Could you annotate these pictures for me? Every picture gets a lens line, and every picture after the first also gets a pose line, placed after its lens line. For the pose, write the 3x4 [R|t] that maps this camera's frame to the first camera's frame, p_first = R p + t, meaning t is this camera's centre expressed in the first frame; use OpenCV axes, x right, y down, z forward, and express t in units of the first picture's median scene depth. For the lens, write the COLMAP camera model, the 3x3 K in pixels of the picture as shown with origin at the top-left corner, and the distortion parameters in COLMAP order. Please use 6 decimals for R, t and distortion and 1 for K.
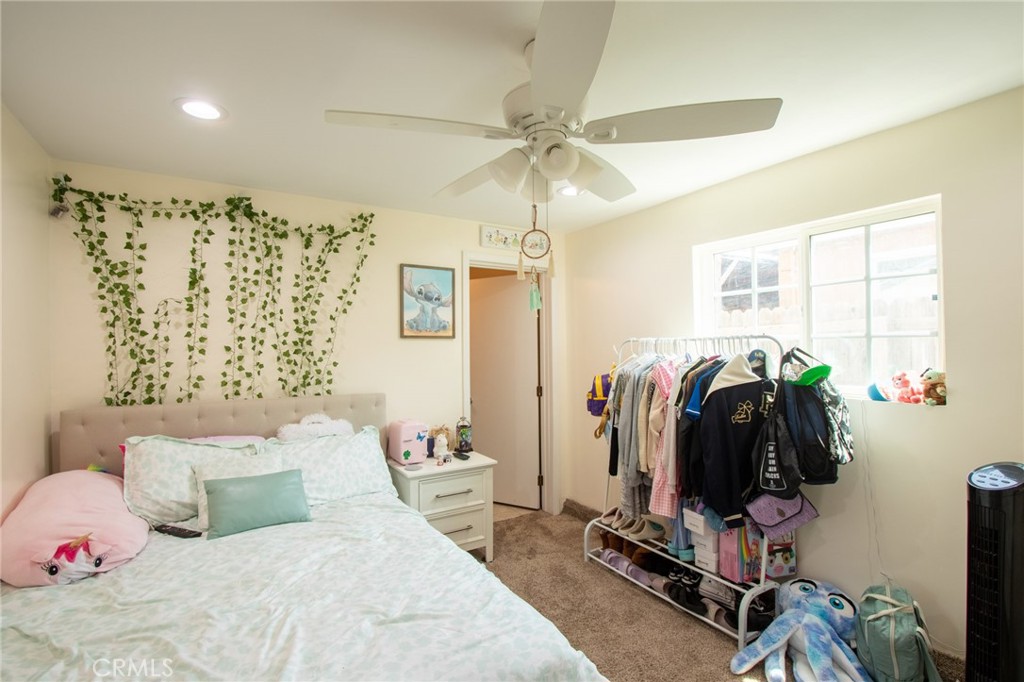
lens RADIAL K [[472.8, 0, 505.4], [0, 472.8, 342.5], [0, 0, 1]] dist [-0.024551, 0.007970]
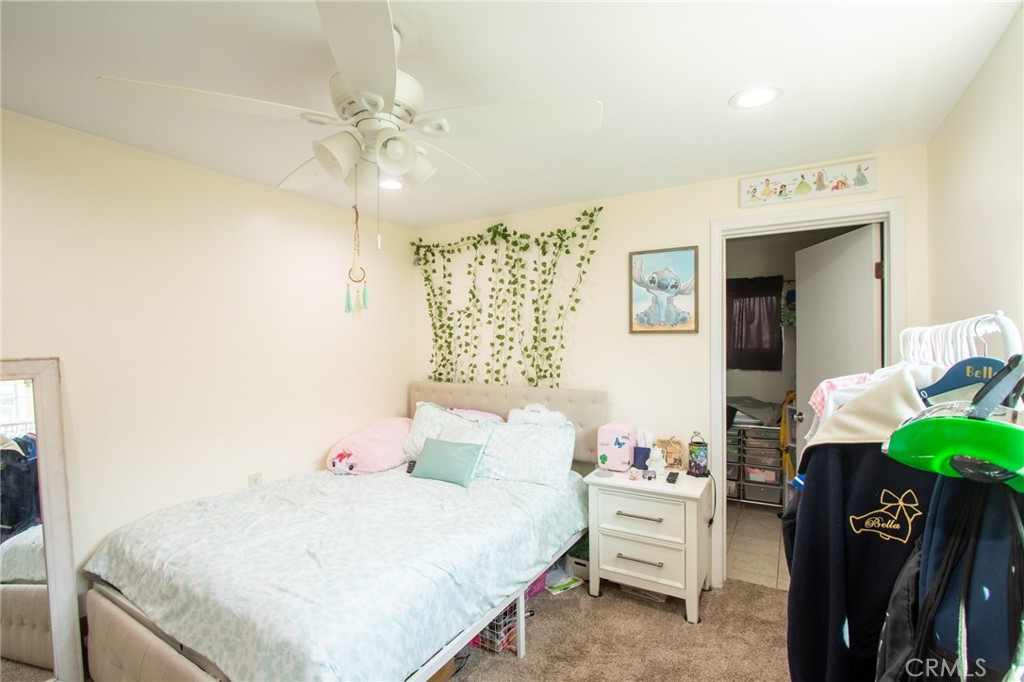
lens RADIAL K [[472.8, 0, 505.4], [0, 472.8, 342.5], [0, 0, 1]] dist [-0.024551, 0.007970]
pose [[0.453824, 0.002808, -0.891087, 0.573113], [0.010559, 0.999908, 0.008529, -0.003089], [0.891029, -0.013280, 0.453753, 0.432604]]
